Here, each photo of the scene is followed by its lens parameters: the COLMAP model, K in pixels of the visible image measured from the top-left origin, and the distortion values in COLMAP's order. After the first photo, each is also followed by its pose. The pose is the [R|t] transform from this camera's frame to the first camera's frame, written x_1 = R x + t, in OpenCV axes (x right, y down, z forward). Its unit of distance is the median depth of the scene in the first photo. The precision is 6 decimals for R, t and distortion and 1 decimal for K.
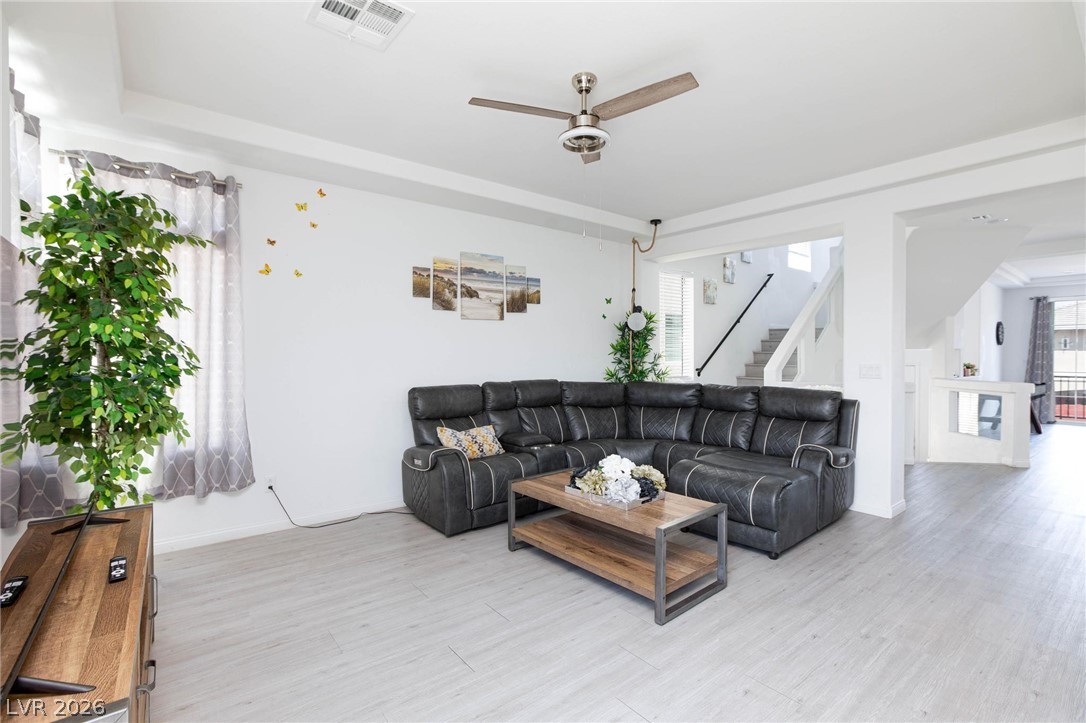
lens RADIAL K [[510.6, 0, 543.0], [0, 510.6, 361.5], [0, 0, 1]] dist [-0.020505, 0.000481]
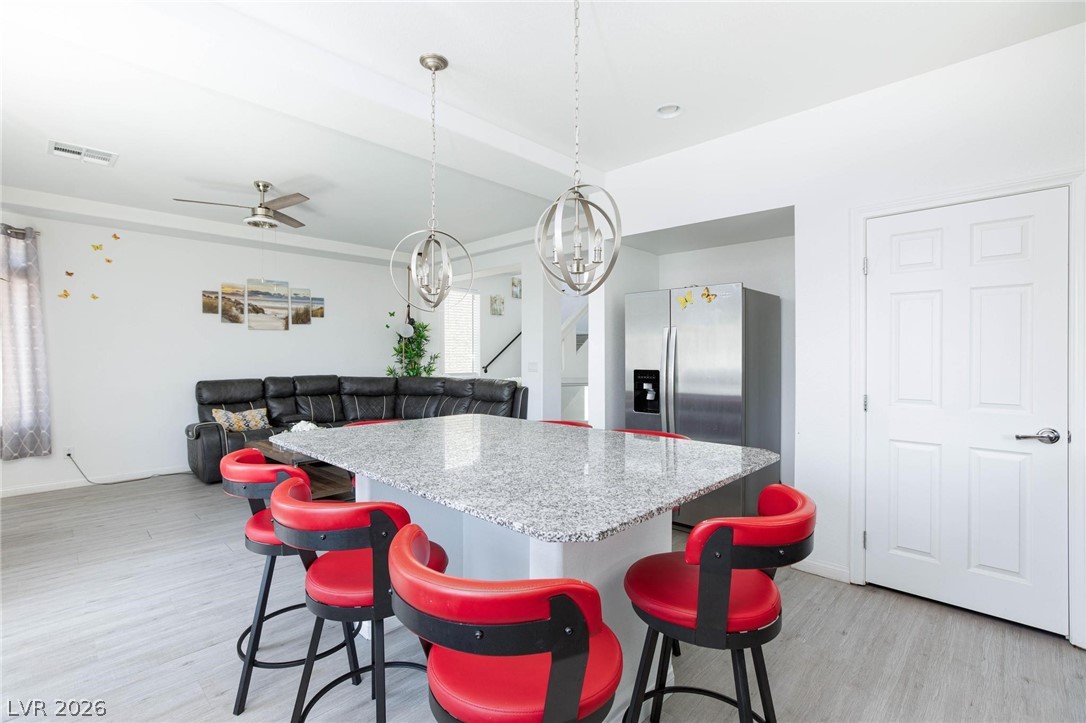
lens RADIAL K [[503.1, 0, 520.3], [0, 503.1, 359.9], [0, 0, 1]] dist [0.028502, 0.000112]
pose [[0.995358, -0.004135, 0.096150, 0.412223], [0.004557, 0.999981, -0.004164, 0.004349], [-0.096131, 0.004583, 0.995358, -0.376880]]
